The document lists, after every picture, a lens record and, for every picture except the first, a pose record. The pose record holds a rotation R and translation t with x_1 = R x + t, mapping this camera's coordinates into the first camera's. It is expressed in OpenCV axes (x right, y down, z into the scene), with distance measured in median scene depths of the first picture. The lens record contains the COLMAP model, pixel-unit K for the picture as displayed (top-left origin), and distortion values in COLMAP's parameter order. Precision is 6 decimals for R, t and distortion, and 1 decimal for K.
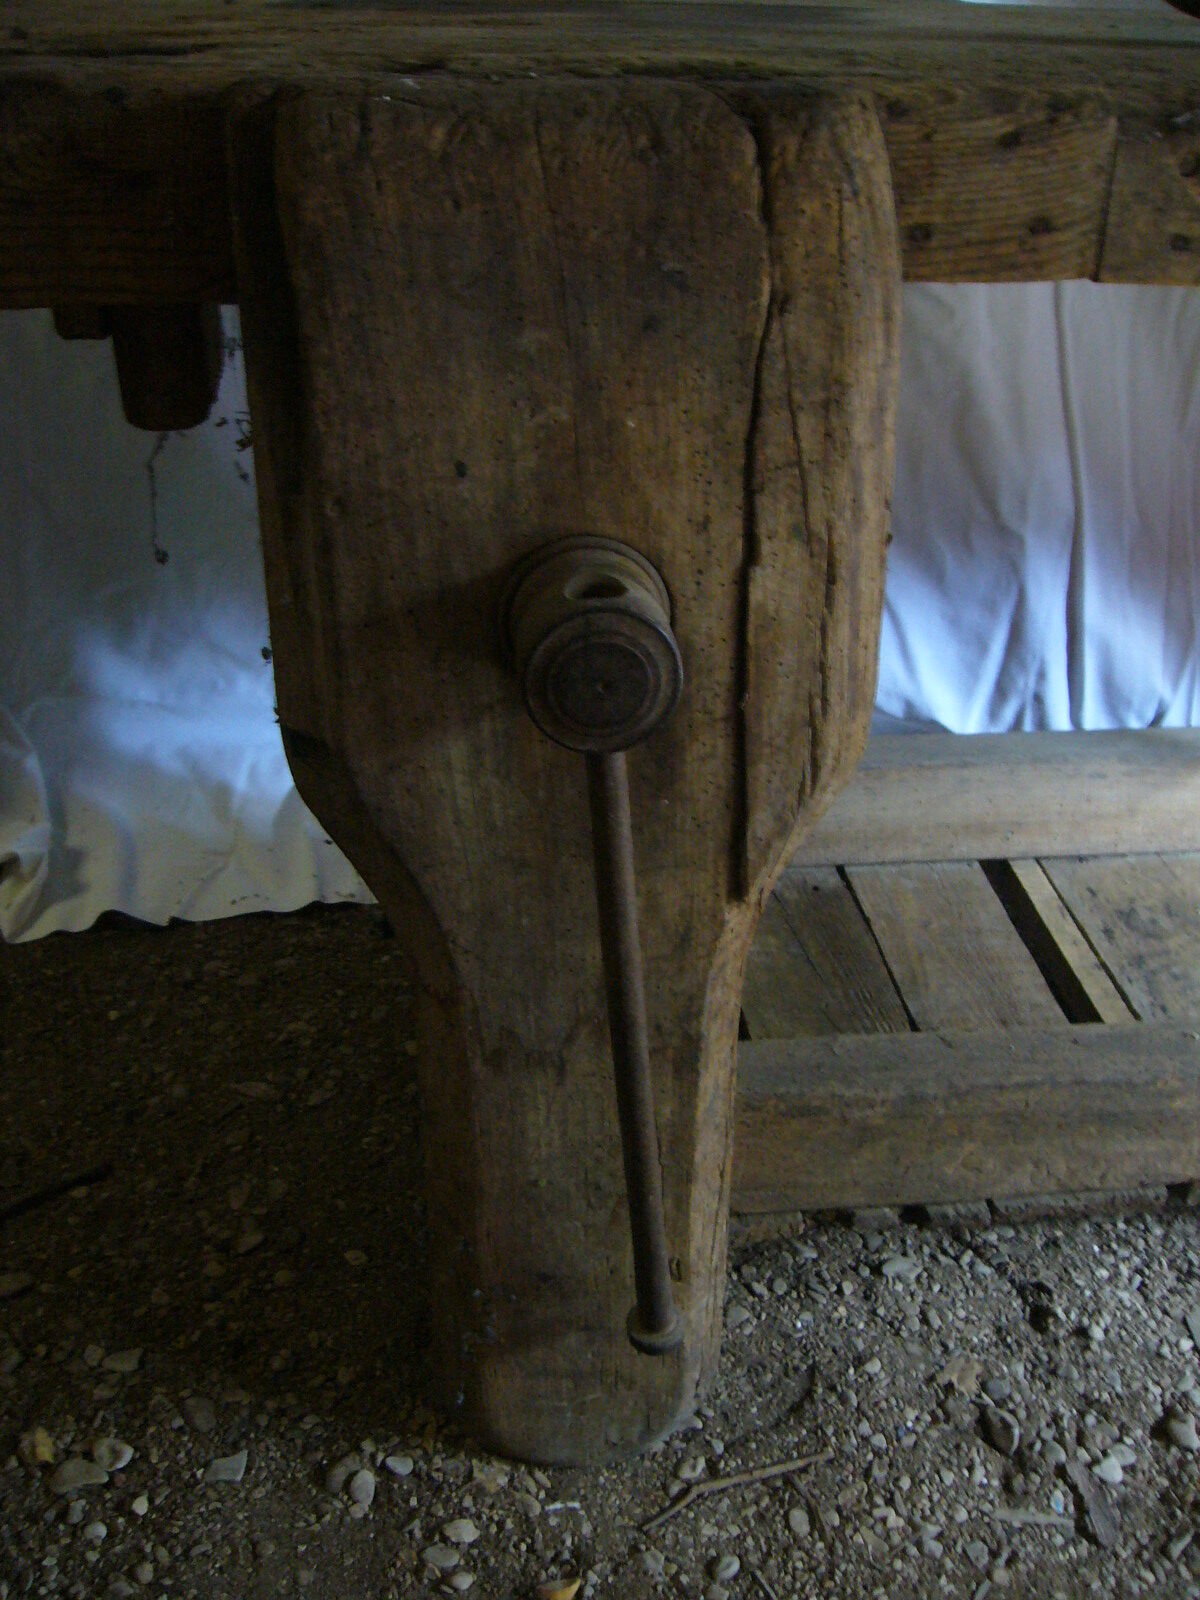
lens RADIAL K [[1706.2, 0, 595.5], [0, 1706.2, 826.5], [0, 0, 1]] dist [-0.086476, 0.065150]
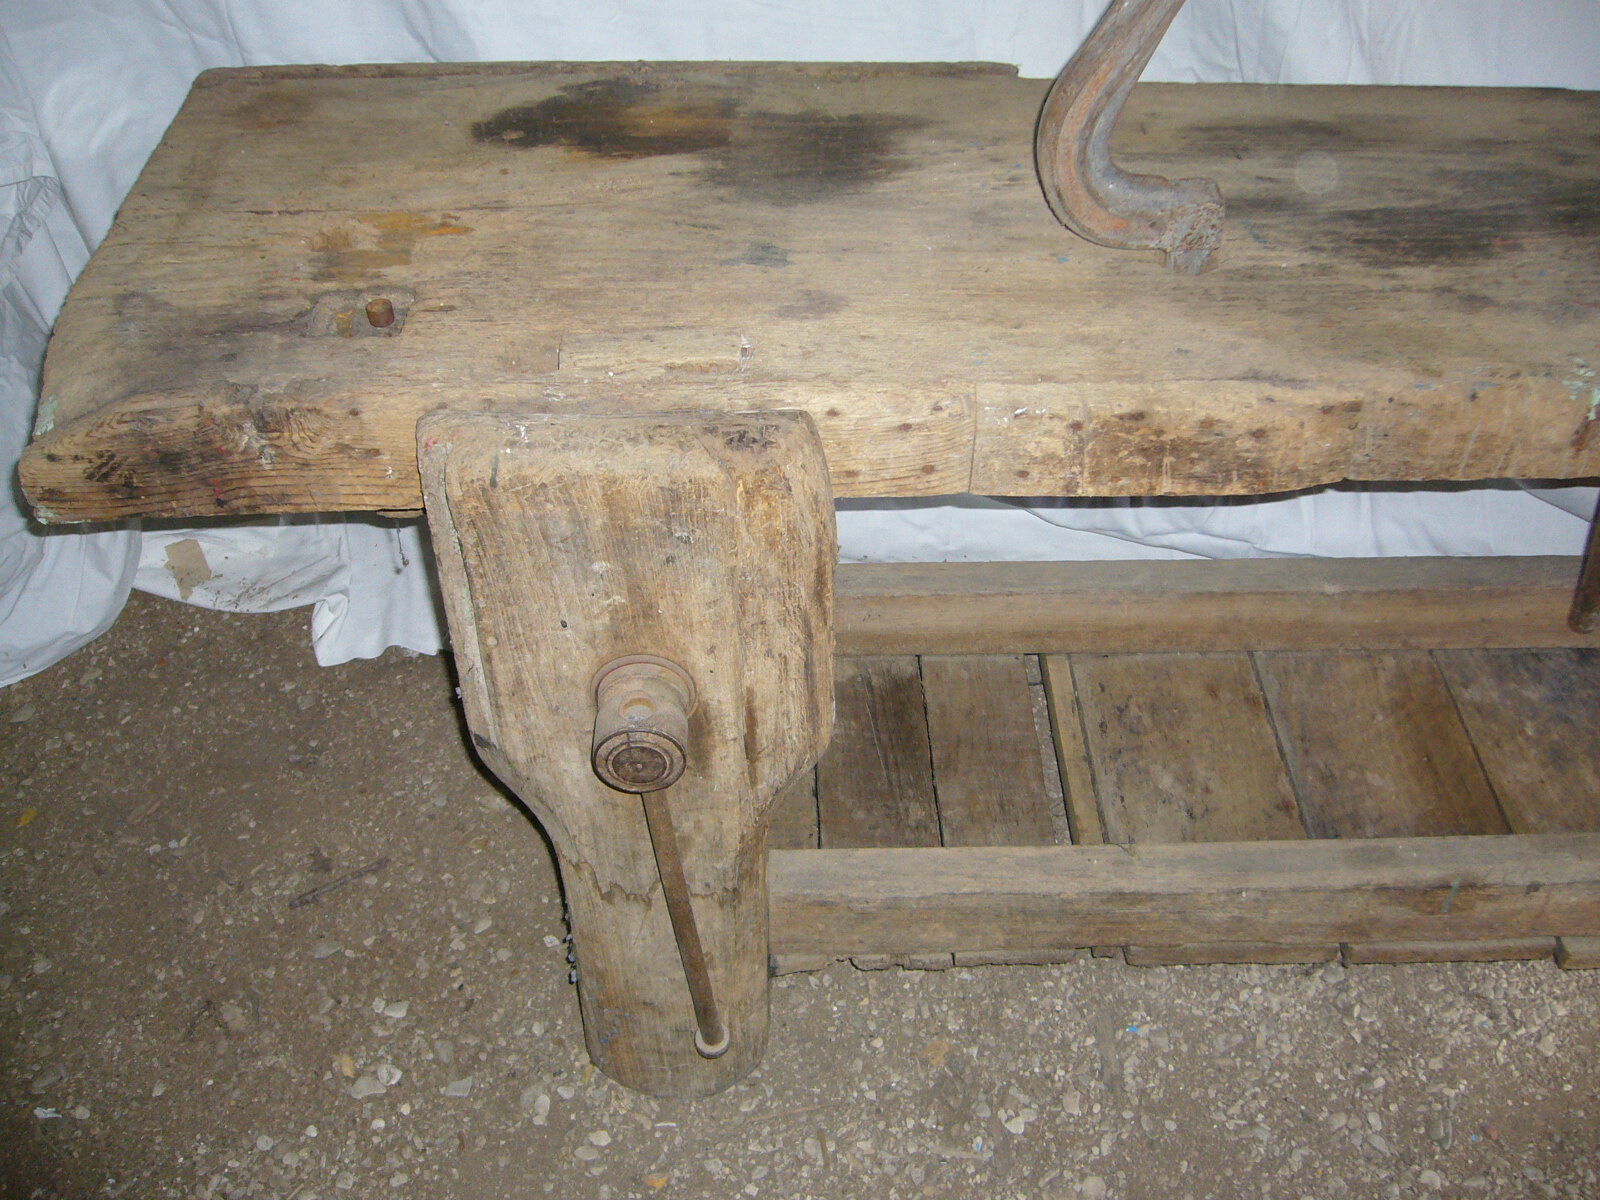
lens RADIAL K [[1706.2, 0, 805.8], [0, 1706.2, 569.5], [0, 0, 1]] dist [-0.086476, 0.065150]
pose [[0.996811, 0.046577, -0.064792, 0.194153], [-0.032444, 0.978395, 0.204185, -0.447193], [0.072903, -0.201432, 0.976786, -0.455287]]
